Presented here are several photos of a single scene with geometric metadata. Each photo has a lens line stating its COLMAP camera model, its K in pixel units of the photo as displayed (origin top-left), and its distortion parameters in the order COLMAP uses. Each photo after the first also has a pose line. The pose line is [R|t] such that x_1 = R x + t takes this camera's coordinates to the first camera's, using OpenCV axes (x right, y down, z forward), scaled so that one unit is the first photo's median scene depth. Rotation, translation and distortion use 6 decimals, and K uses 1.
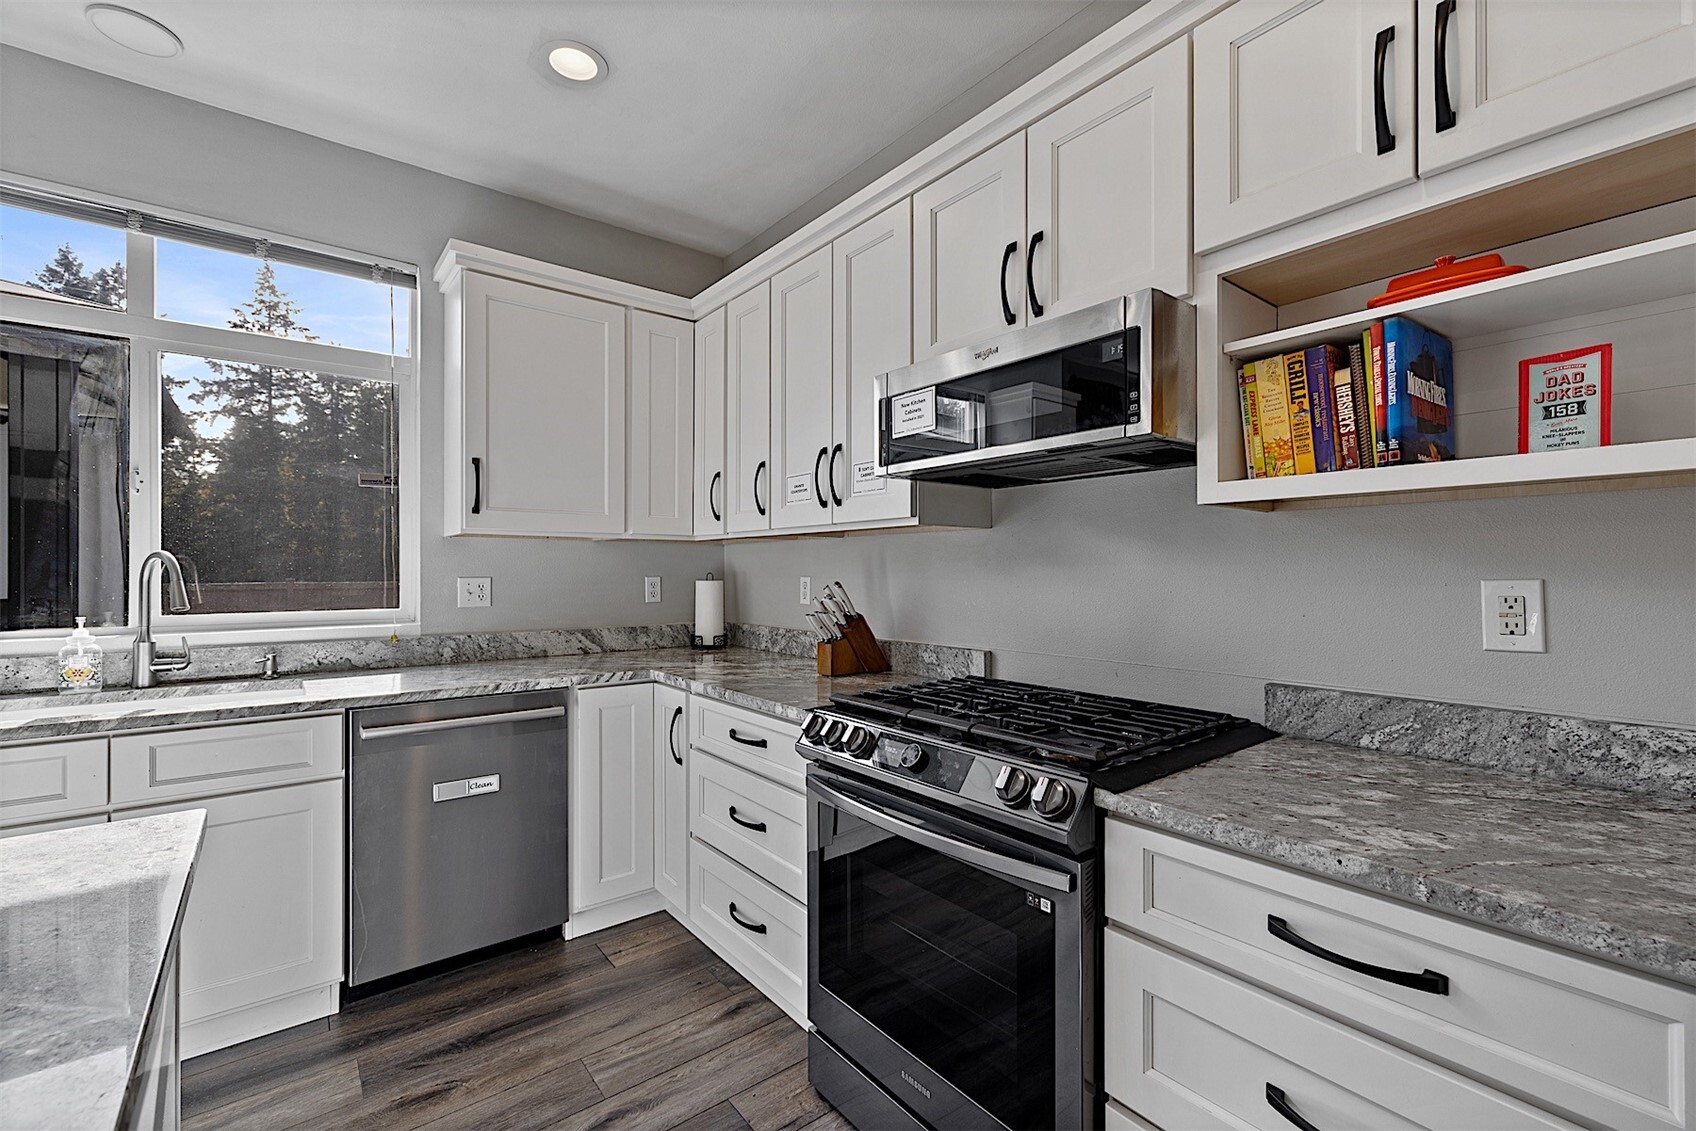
lens RADIAL K [[721.5, 0, 850.3], [0, 721.5, 572.0], [0, 0, 1]] dist [0.000913, -0.000189]
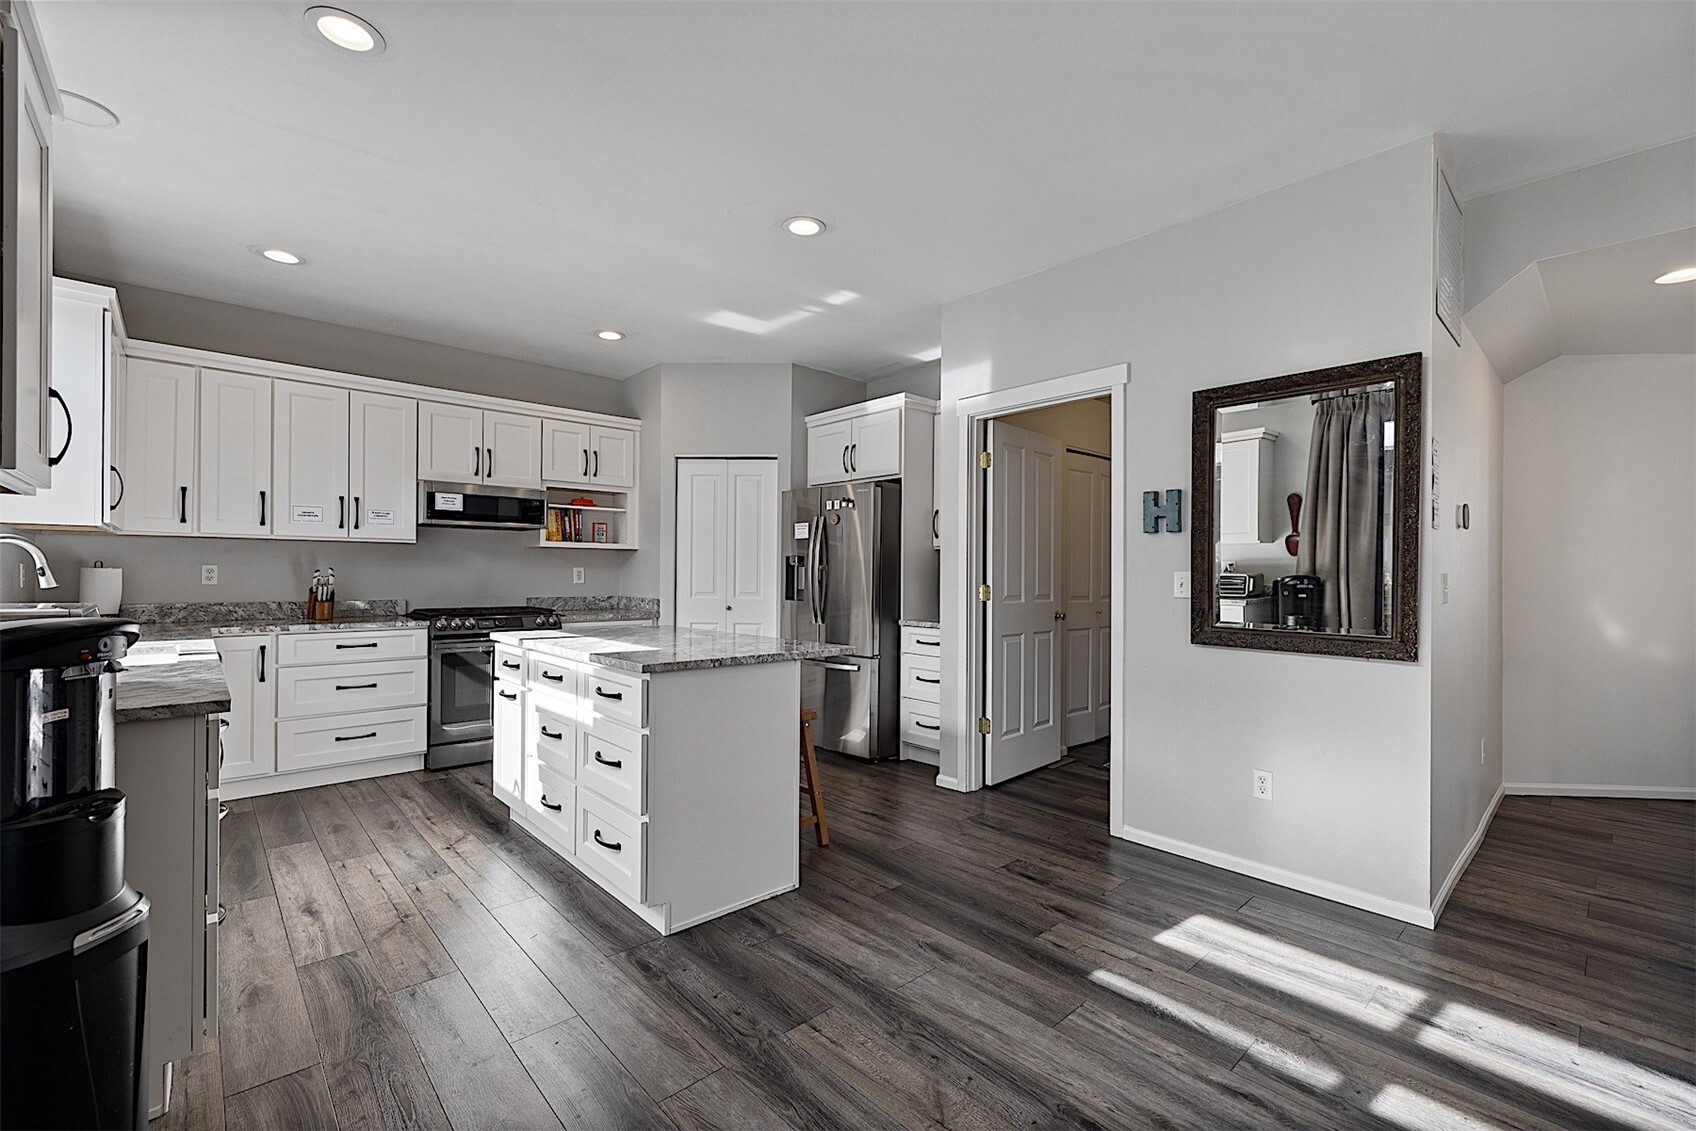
lens RADIAL K [[712.7, 0, 841.7], [0, 712.7, 570.4], [0, 0, 1]] dist [-0.000516, -0.000140]
pose [[-0.068756, 0.002670, 0.997630, -2.736626], [-0.005772, 0.999979, -0.003074, 0.026095], [-0.997617, -0.005970, -0.068739, -0.241252]]
